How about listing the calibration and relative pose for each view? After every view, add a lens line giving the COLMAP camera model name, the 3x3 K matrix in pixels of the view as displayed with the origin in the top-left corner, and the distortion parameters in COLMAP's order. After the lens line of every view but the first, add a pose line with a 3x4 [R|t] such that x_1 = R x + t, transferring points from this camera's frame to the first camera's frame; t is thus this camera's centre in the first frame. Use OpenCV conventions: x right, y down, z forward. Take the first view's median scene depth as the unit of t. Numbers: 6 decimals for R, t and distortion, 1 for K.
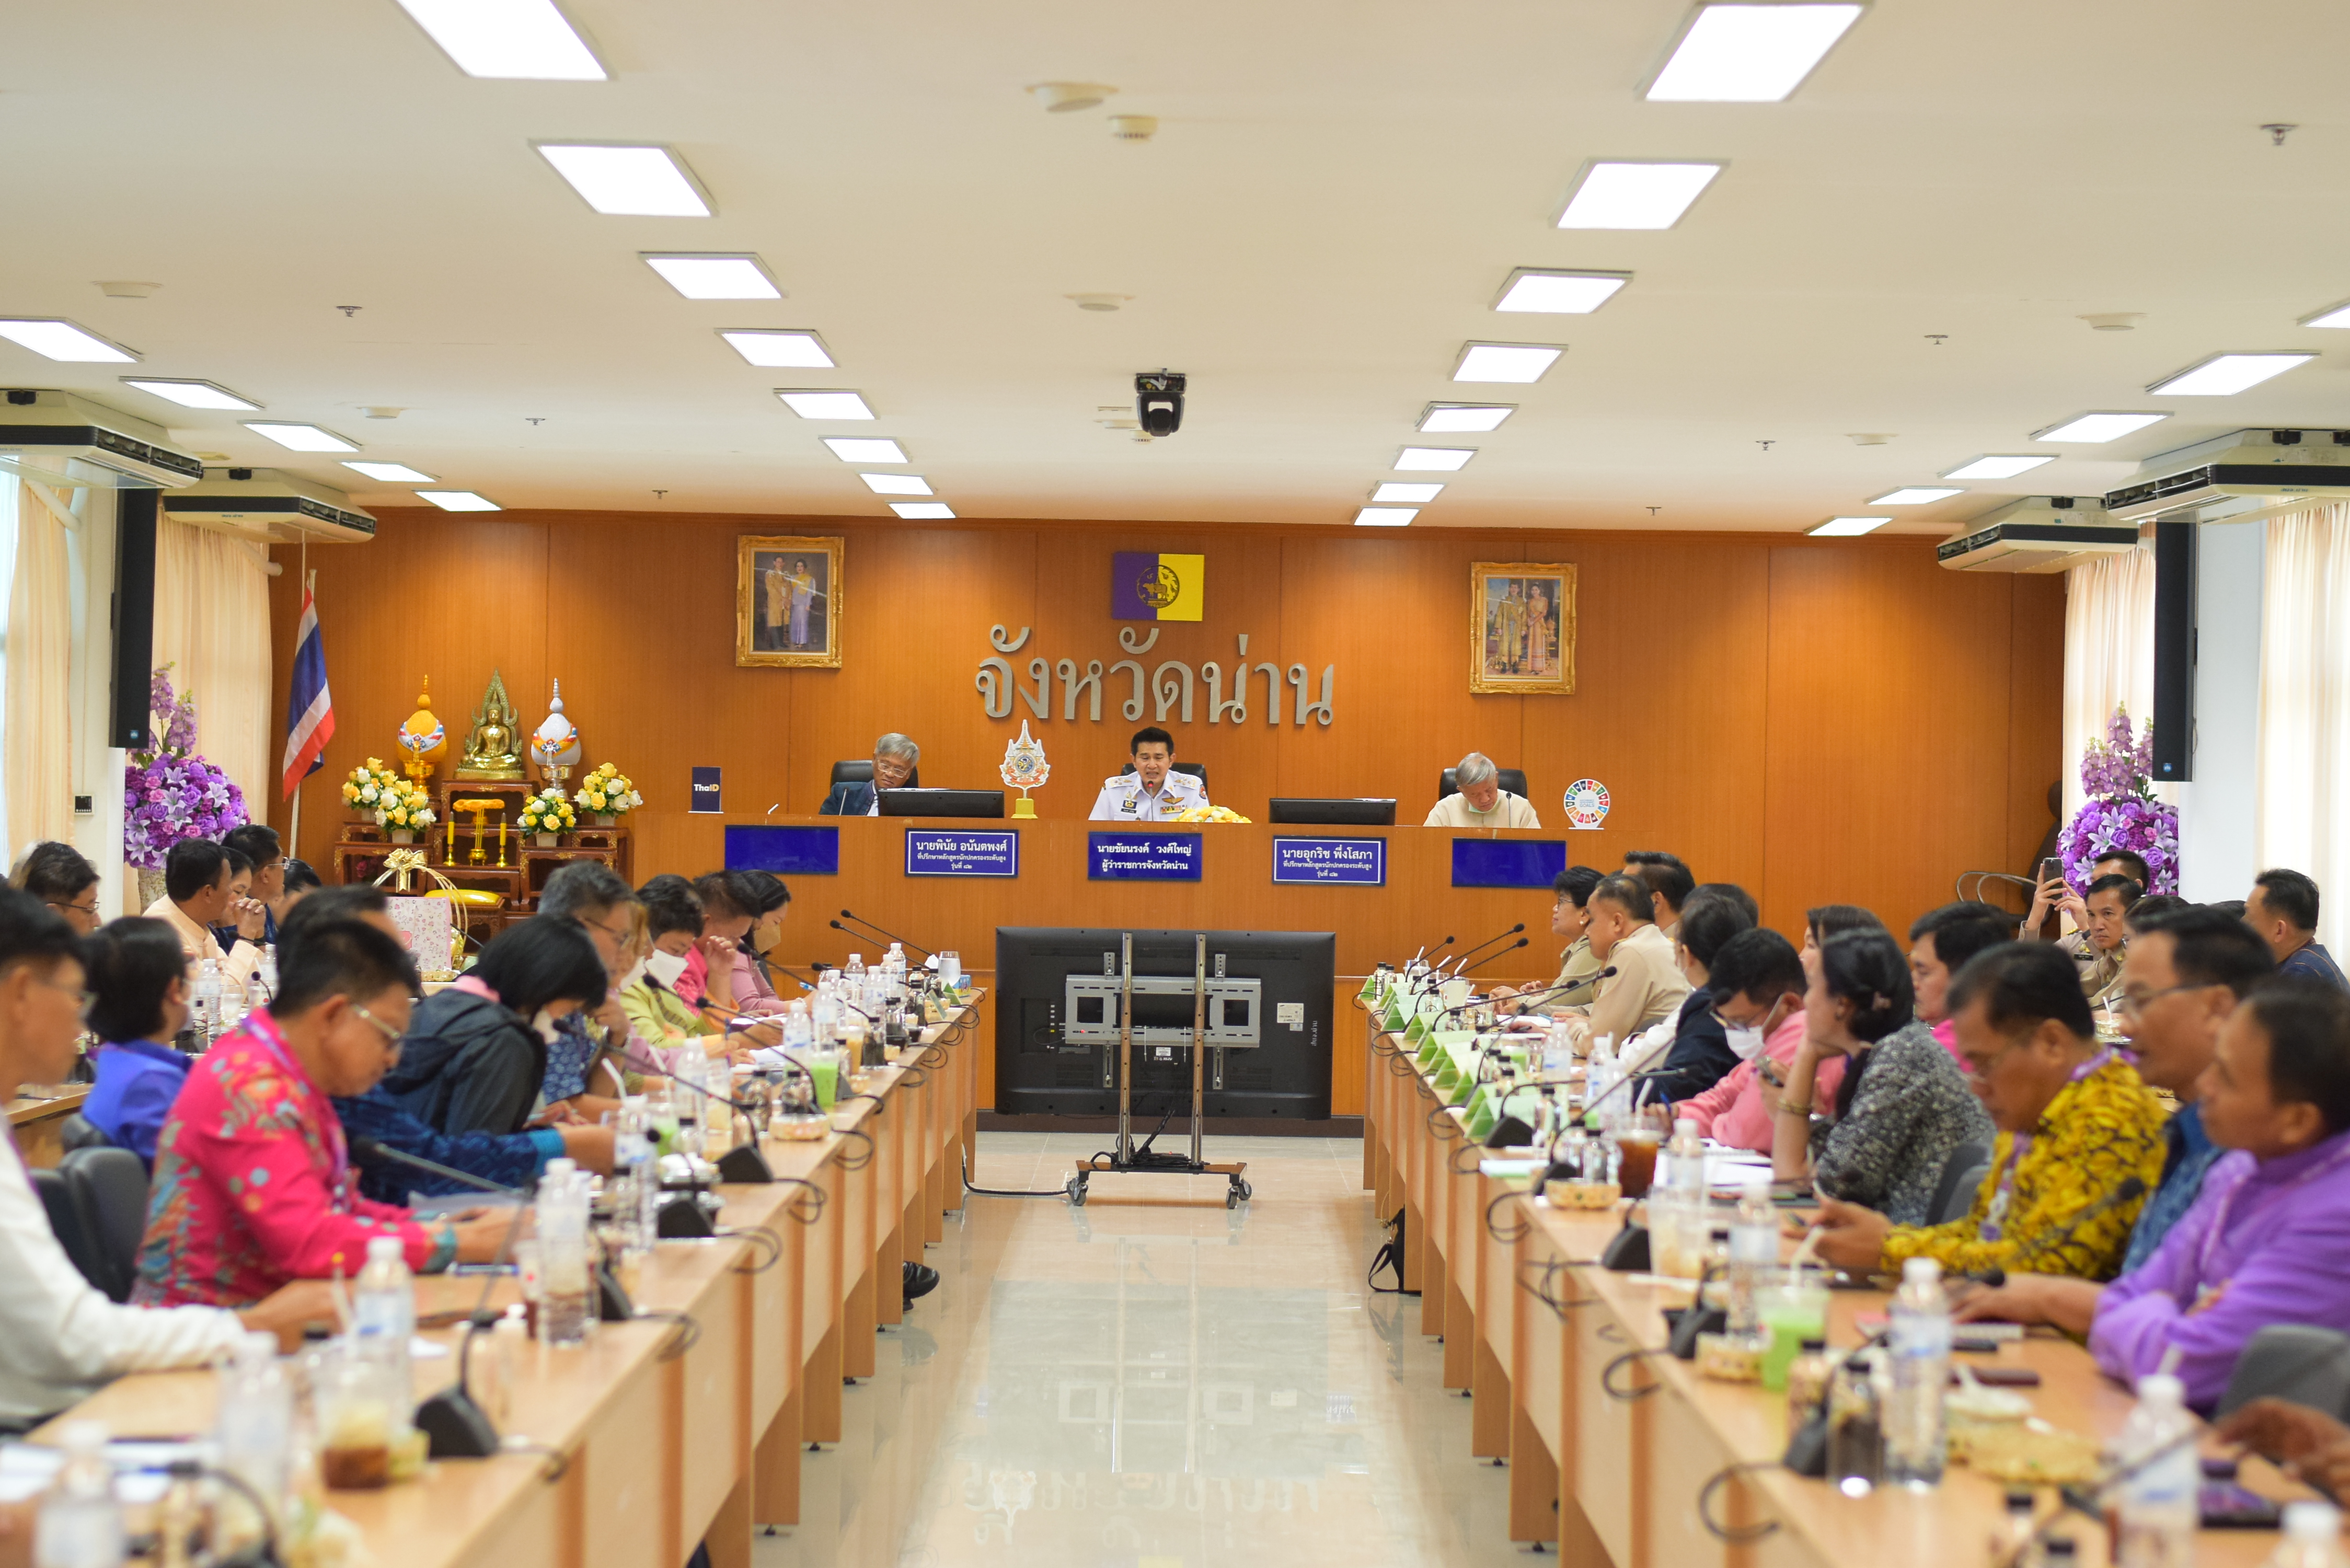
lens RADIAL K [[5213.4, 0, 1175.0], [0, 5213.4, 784.0], [0, 0, 1]] dist [-0.005173, 0.102974]
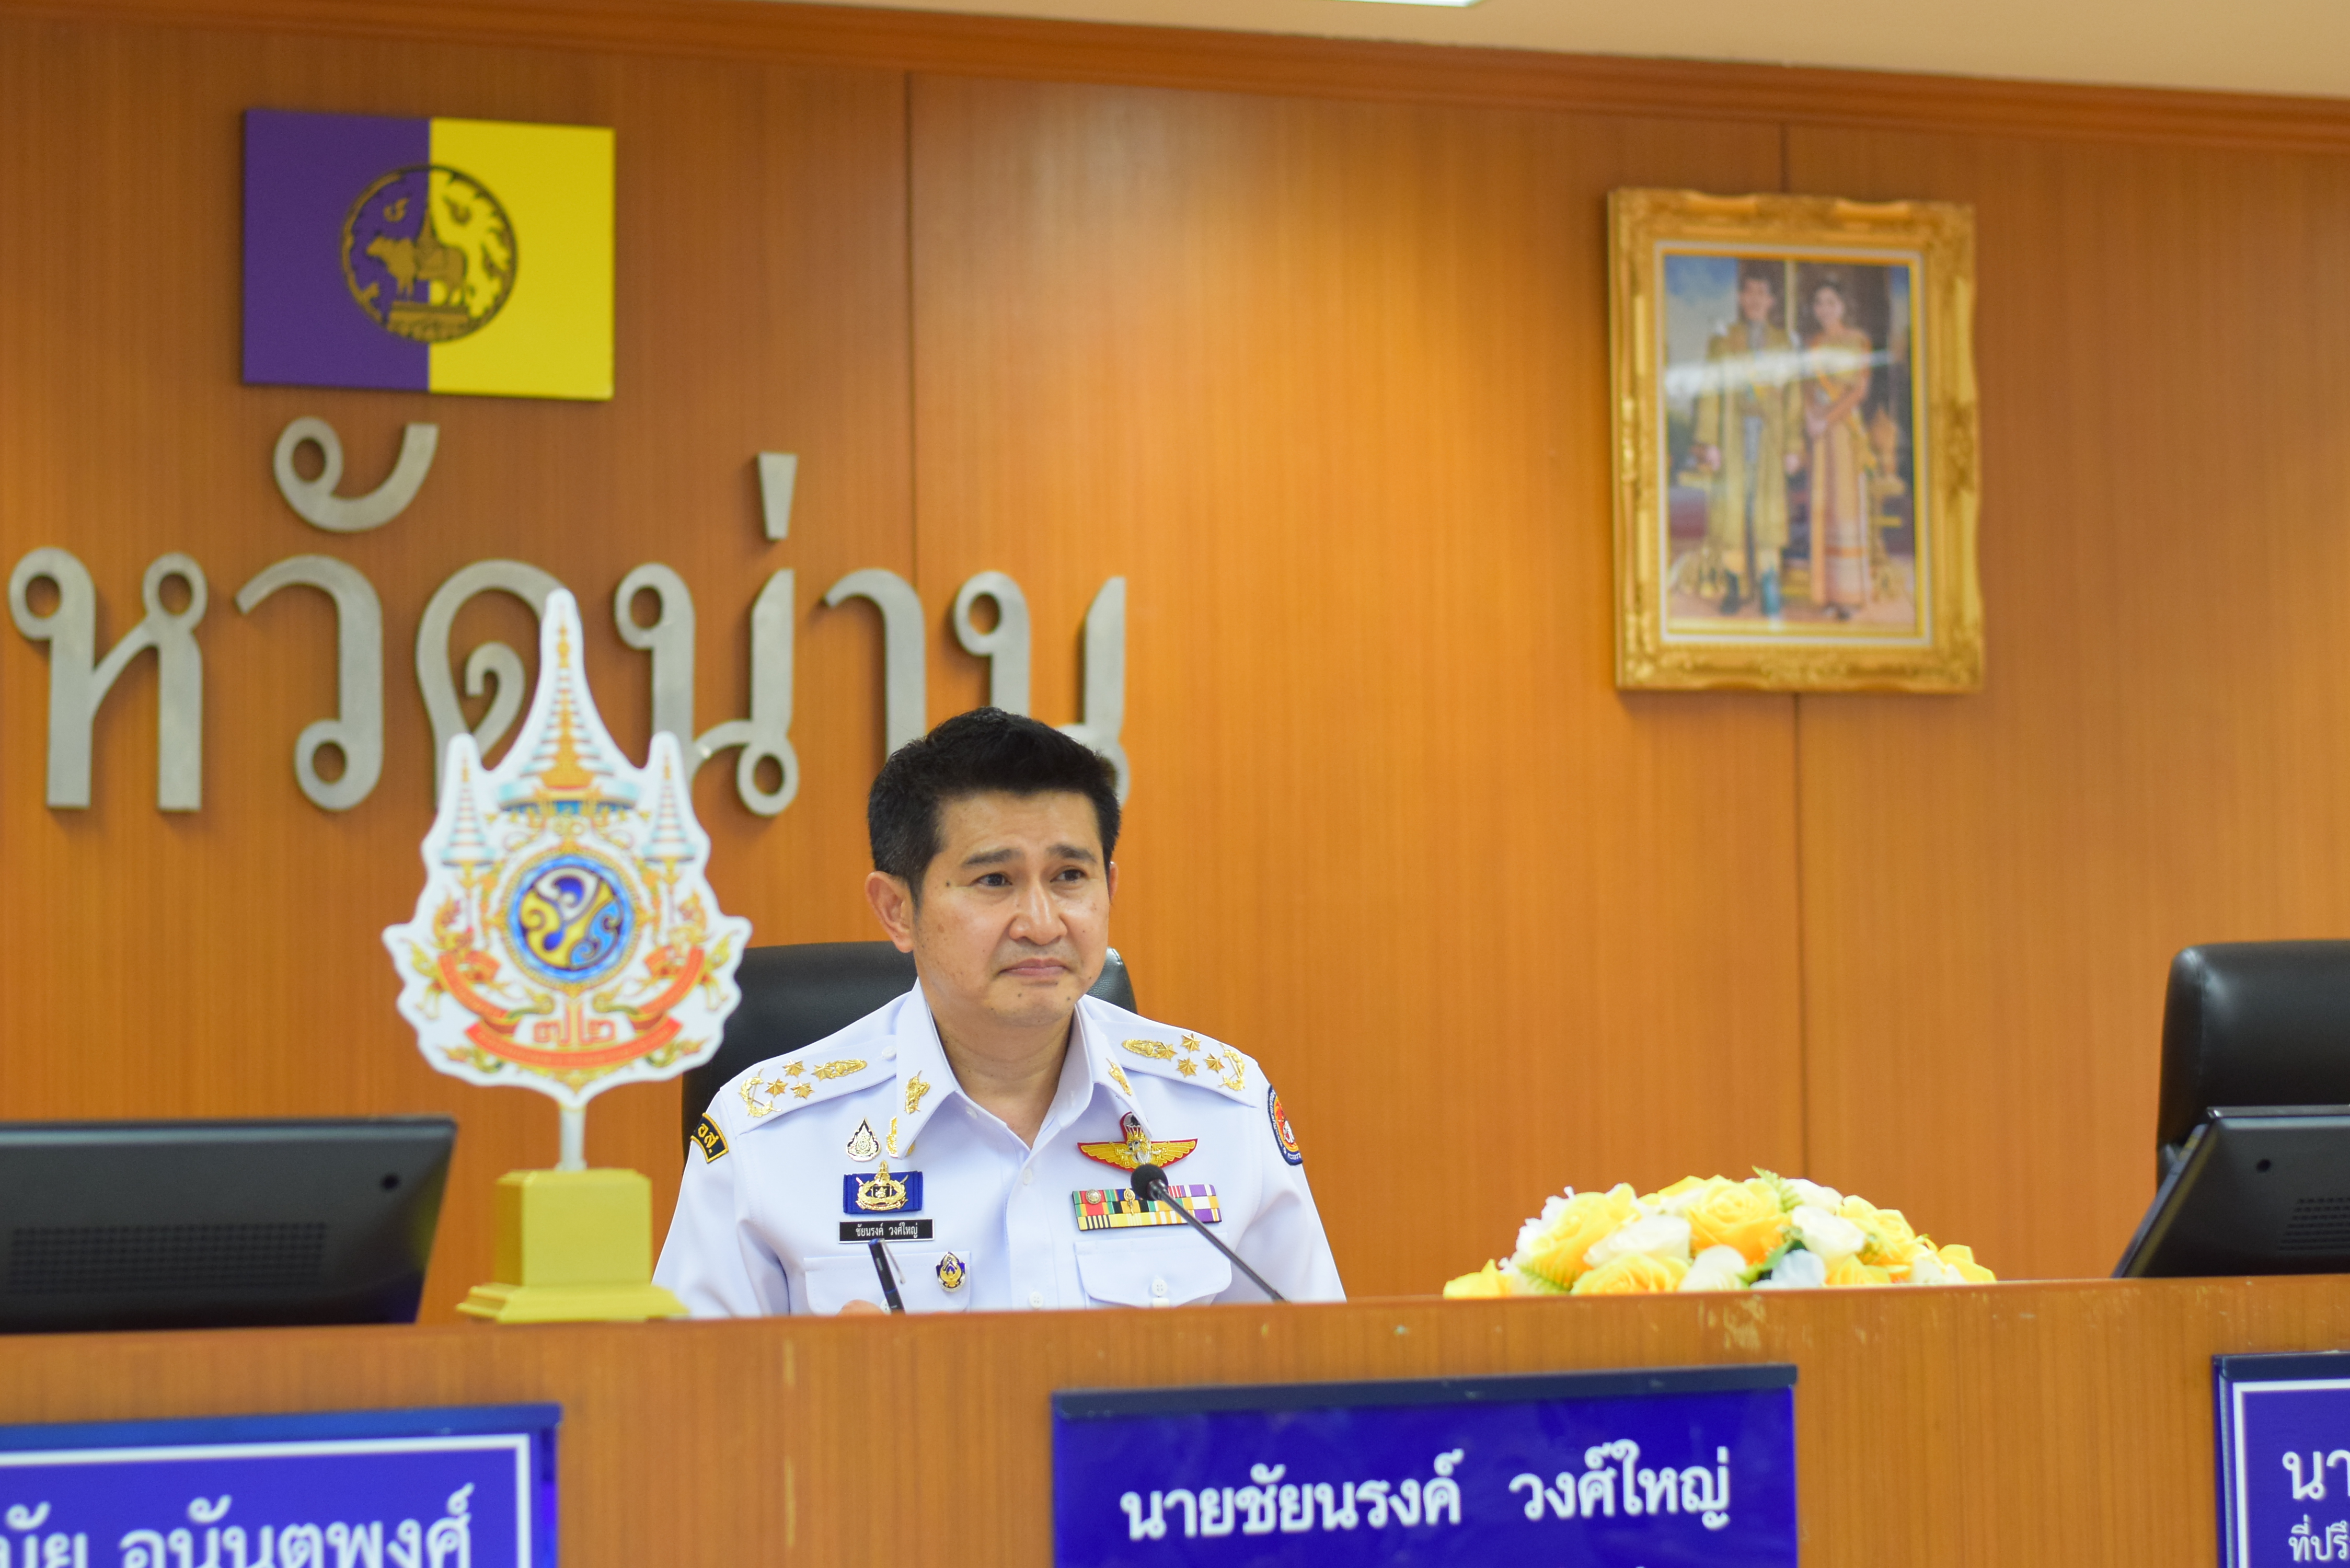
lens RADIAL K [[5213.4, 0, 1175.0], [0, 5213.4, 784.0], [0, 0, 1]] dist [-0.005173, 0.102974]
pose [[0.940636, -0.009983, 0.339272, -0.060274], [0.029364, 0.998213, -0.052039, 0.000282], [-0.338146, 0.058912, 0.939248, 0.868035]]
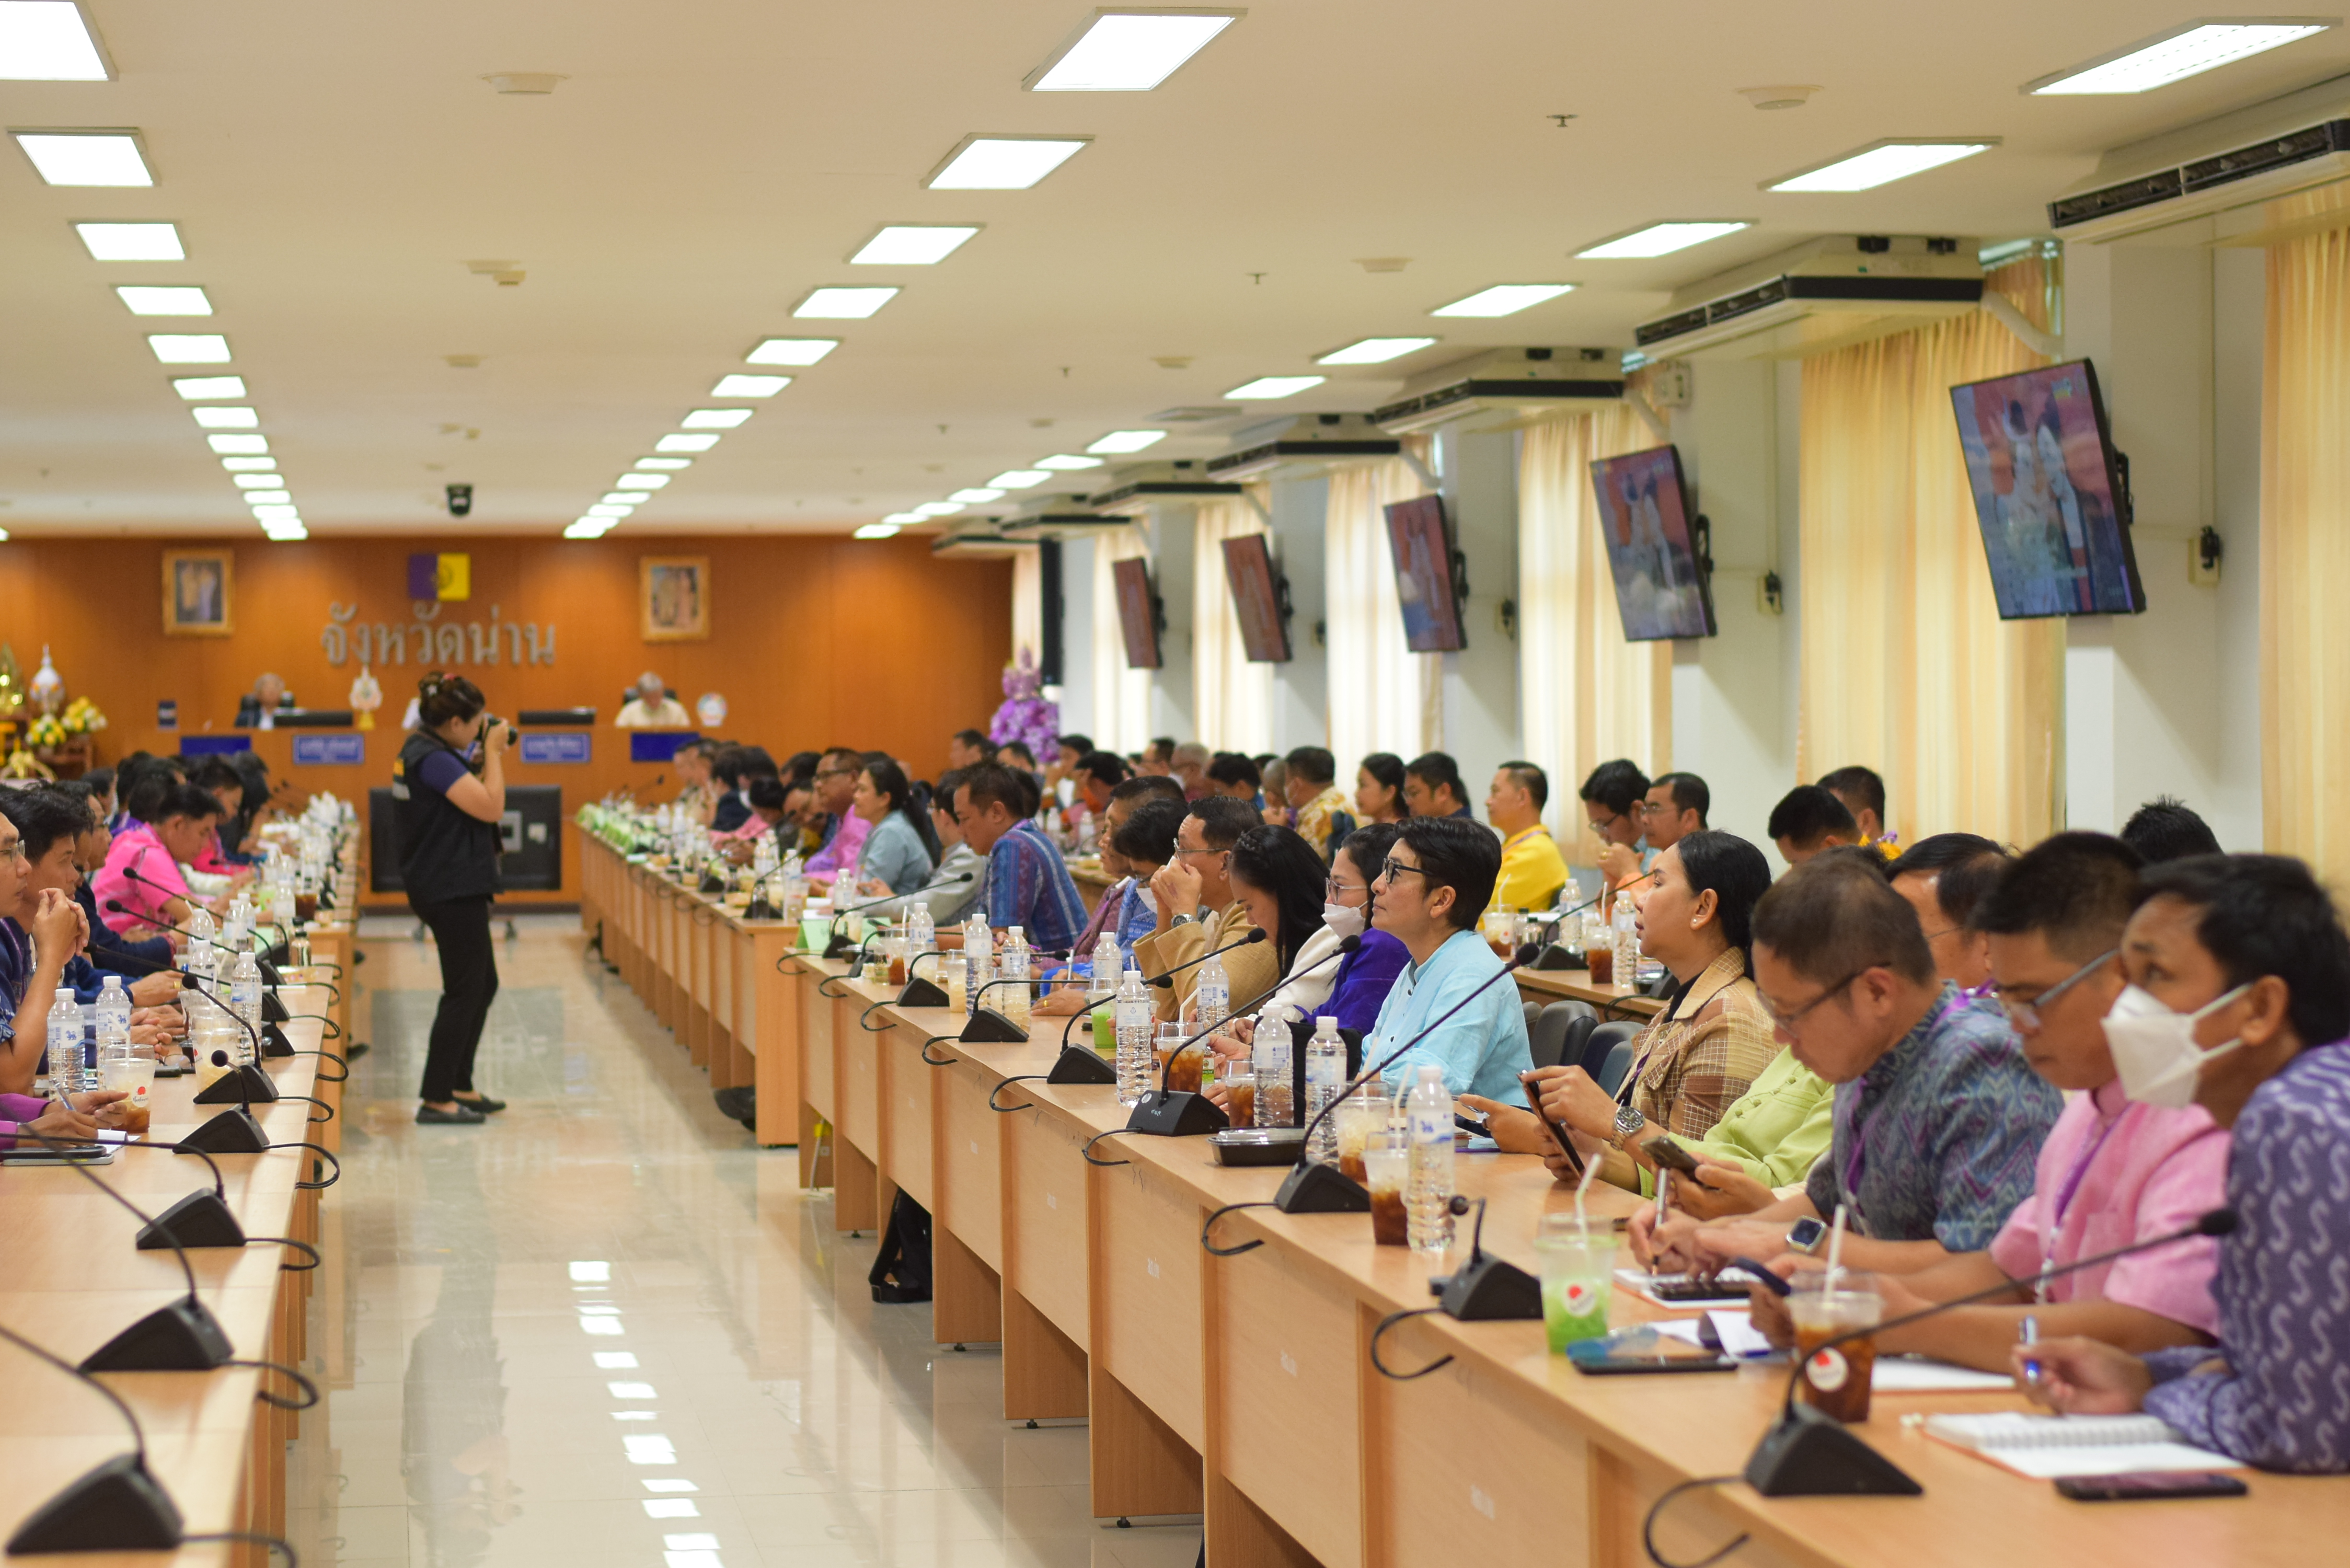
lens RADIAL K [[5213.4, 0, 1175.0], [0, 5213.4, 784.0], [0, 0, 1]] dist [-0.005173, 0.102974]
pose [[0.988359, -0.027676, 0.149601, -0.023364], [0.024953, 0.999488, 0.020051, -0.002014], [-0.150080, -0.016085, 0.988543, -0.650735]]
